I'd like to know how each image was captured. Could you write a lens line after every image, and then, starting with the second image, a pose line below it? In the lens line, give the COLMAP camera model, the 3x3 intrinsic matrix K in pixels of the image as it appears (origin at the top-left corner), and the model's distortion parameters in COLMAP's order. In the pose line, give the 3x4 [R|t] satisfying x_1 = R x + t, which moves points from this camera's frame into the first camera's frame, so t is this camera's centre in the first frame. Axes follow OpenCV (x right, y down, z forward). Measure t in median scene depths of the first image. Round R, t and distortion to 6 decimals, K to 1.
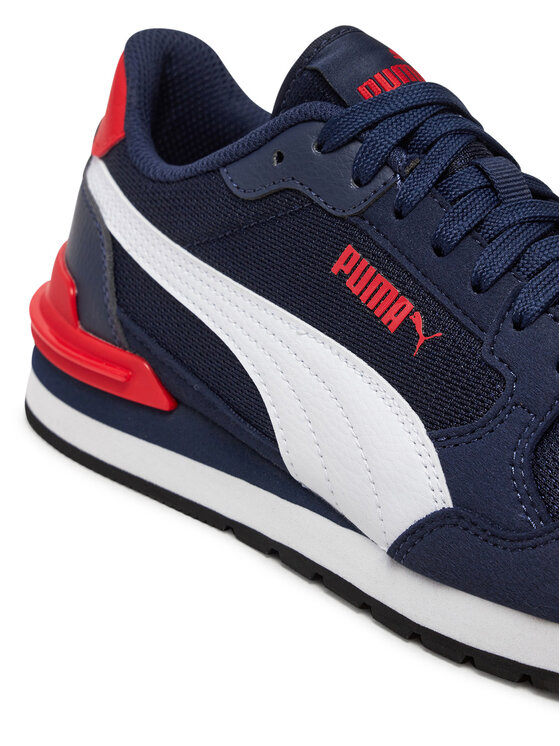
lens RADIAL K [[1825.1, 0, 280.0], [0, 1825.1, 373.0], [0, 0, 1]] dist [-0.027480, 0.268065]
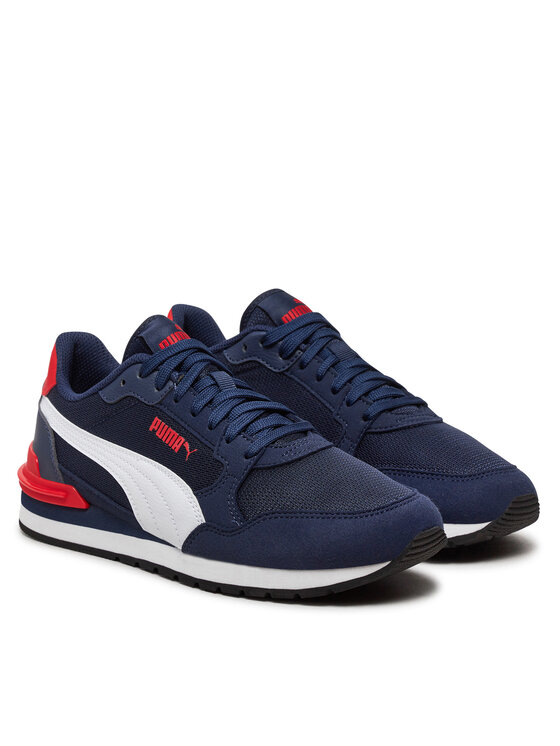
lens RADIAL K [[2197.7, 0, 280.0], [0, 2197.7, 373.0], [0, 0, 1]] dist [-0.545584, 0.246699]
pose [[0.994784, -0.100827, -0.015444, 0.229716], [0.096848, 0.981148, -0.167238, 0.330103], [0.032015, 0.164870, 0.985796, -1.590217]]
